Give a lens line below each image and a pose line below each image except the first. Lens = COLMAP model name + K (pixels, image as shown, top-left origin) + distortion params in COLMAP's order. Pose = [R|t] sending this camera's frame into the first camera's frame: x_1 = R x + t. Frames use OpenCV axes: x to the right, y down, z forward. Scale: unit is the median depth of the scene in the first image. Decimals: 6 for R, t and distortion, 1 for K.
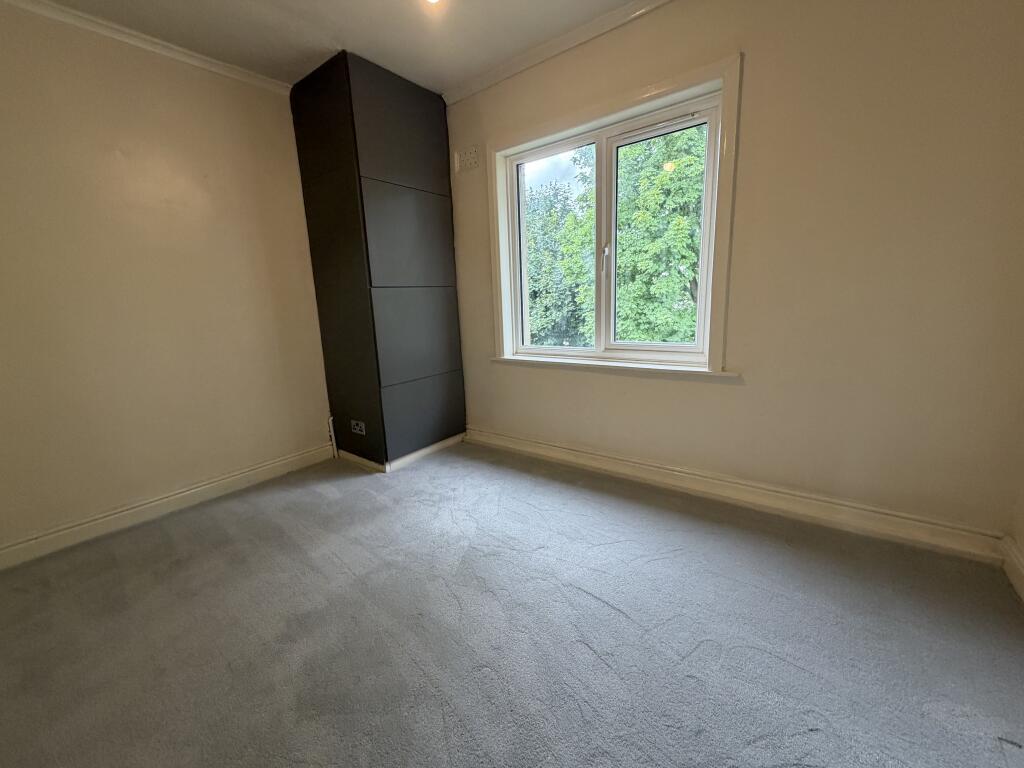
lens RADIAL K [[409.7, 0, 509.9], [0, 409.7, 384.2], [0, 0, 1]] dist [-0.000509, 0.000022]
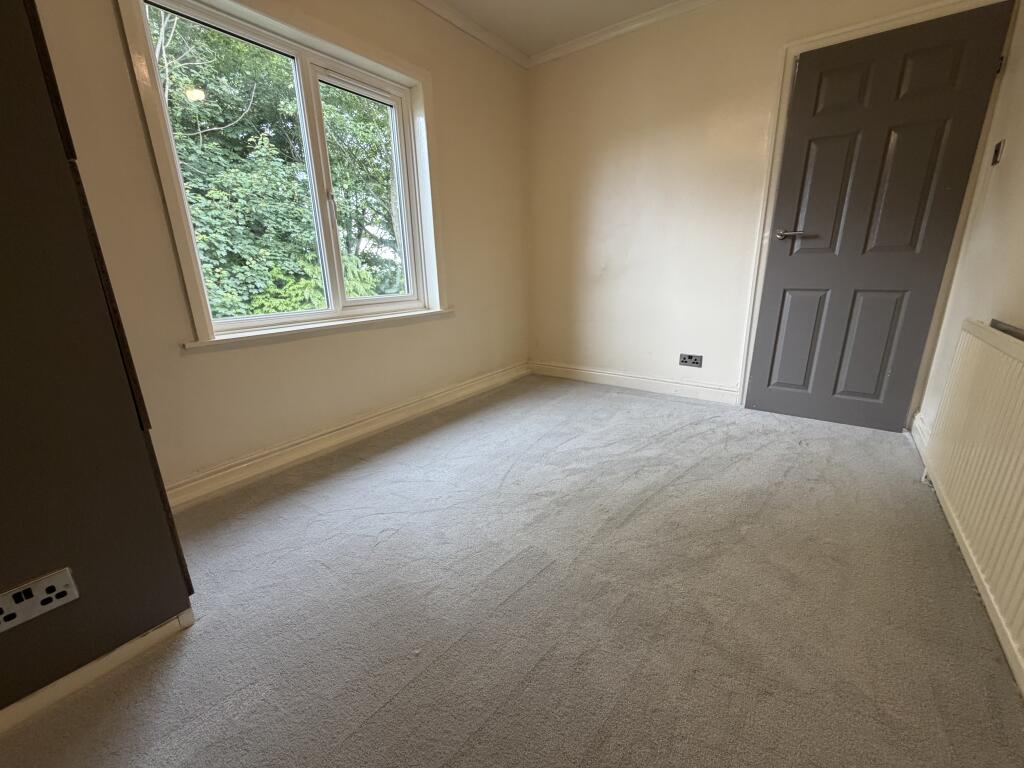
lens RADIAL K [[409.7, 0, 509.9], [0, 409.7, 384.2], [0, 0, 1]] dist [-0.000509, 0.000022]
pose [[-0.013118, -0.235375, 0.971816, -0.676395], [0.224481, 0.946398, 0.232249, -0.048841], [-0.974390, 0.221201, 0.040422, 0.602046]]
